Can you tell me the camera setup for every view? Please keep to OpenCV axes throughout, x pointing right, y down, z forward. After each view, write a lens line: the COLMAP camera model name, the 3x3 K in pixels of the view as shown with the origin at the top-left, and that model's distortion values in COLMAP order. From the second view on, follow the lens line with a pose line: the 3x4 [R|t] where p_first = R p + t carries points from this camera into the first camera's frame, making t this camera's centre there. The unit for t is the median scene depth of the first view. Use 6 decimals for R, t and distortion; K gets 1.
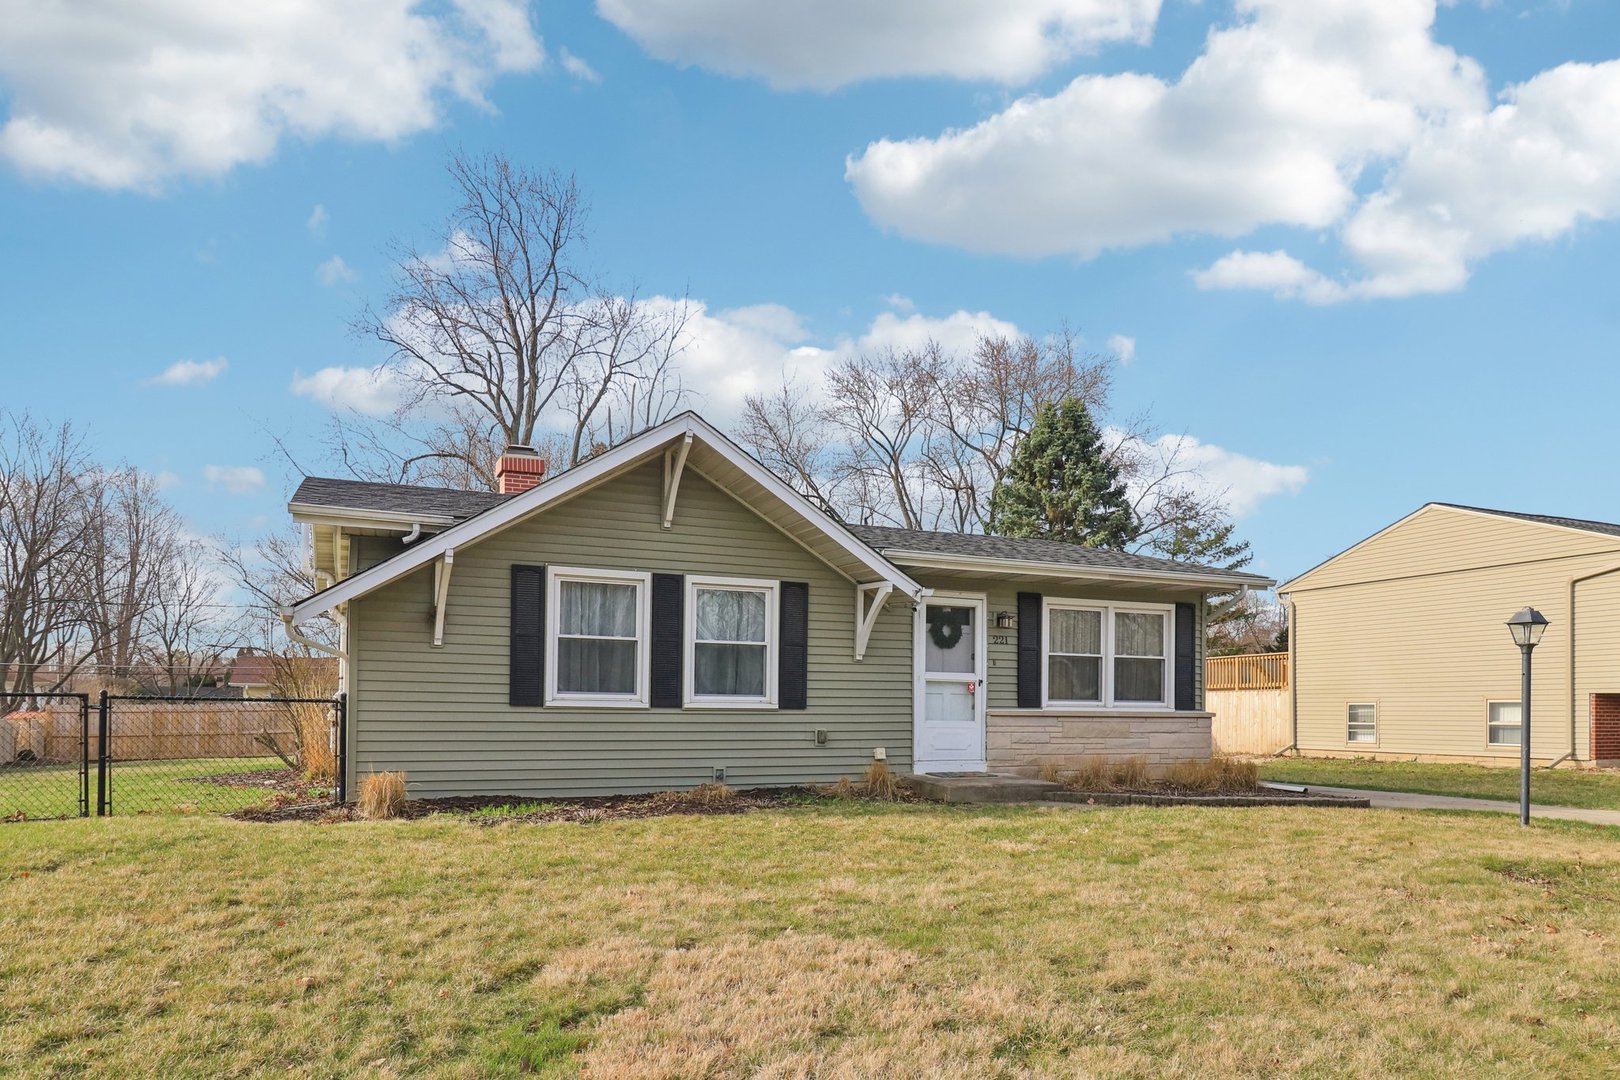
lens RADIAL K [[1056.5, 0, 825.7], [0, 1056.5, 605.2], [0, 0, 1]] dist [-0.002724, -0.014729]
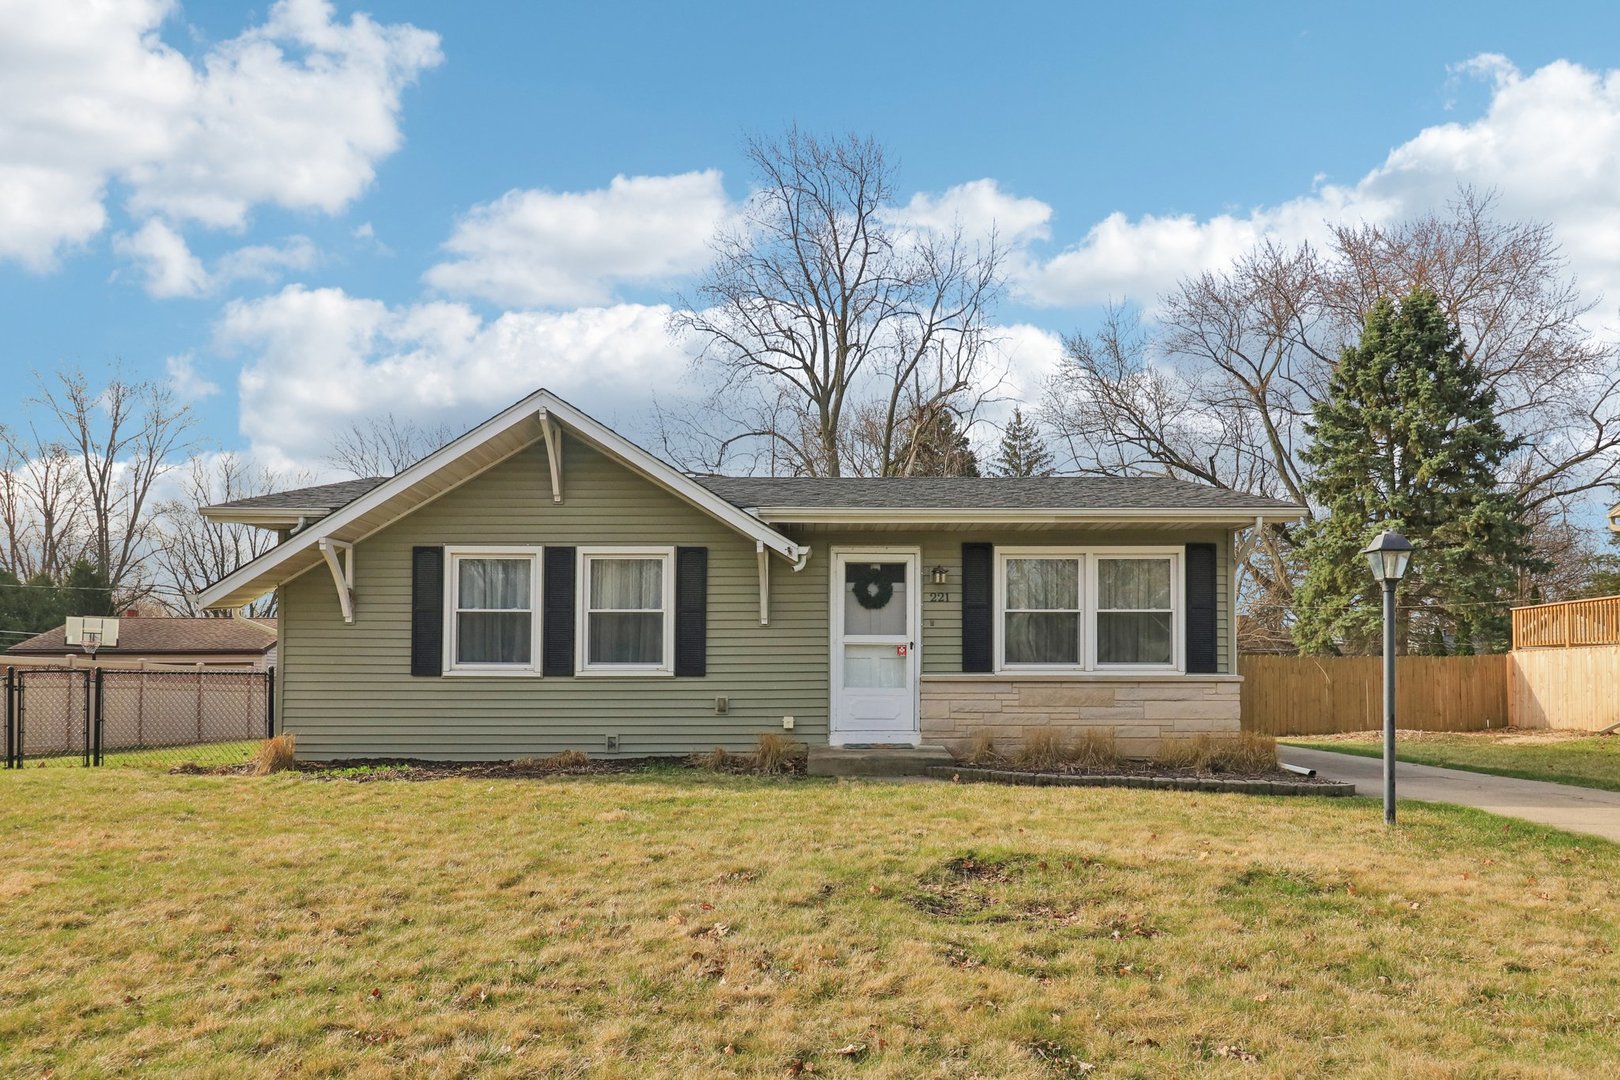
lens RADIAL K [[1128.0, 0, 812.2], [0, 1128.0, 549.0], [0, 0, 1]] dist [-0.000025, 0.001513]
pose [[0.917001, -0.055270, -0.395036, 0.479108], [0.048108, 0.998449, -0.028020, 0.014482], [0.395972, 0.006690, 0.918238, 0.078960]]
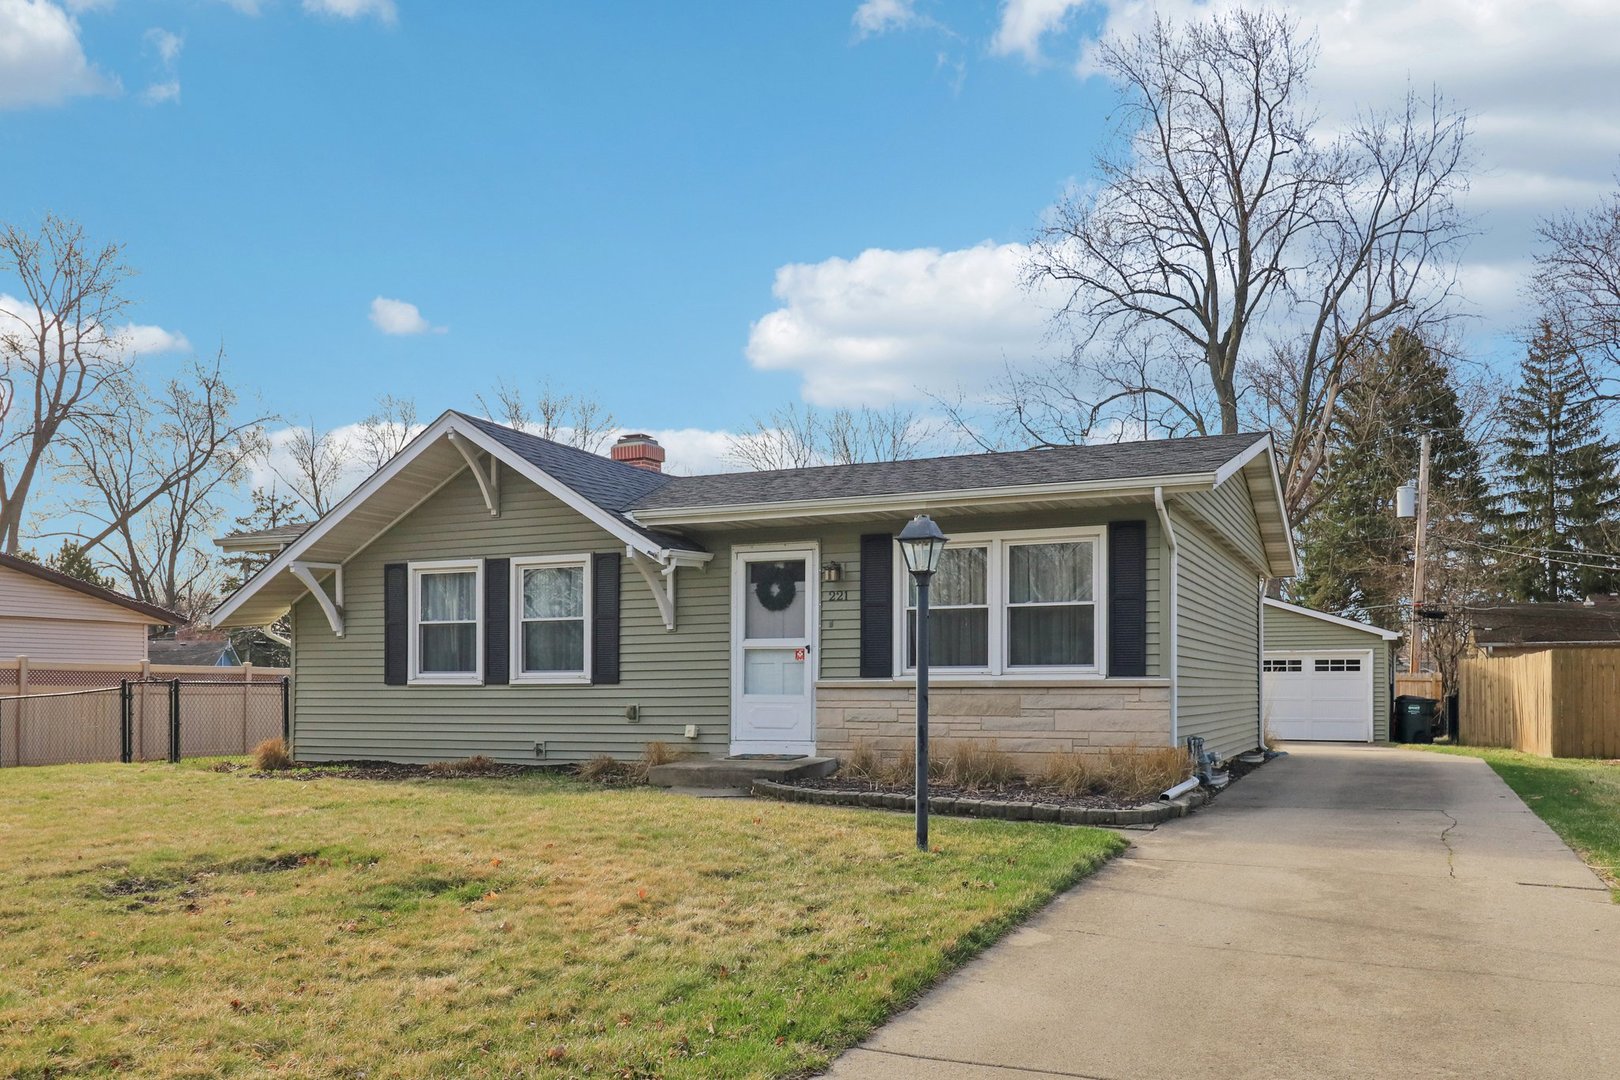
lens RADIAL K [[1310.8, 0, 809.1], [0, 1310.8, 539.8], [0, 0, 1]] dist [0.003750, -0.000348]
pose [[0.675958, -0.093984, -0.730922, 0.964200], [0.084388, 0.995182, -0.049921, 0.041167], [0.732092, -0.027937, 0.680632, 0.308545]]
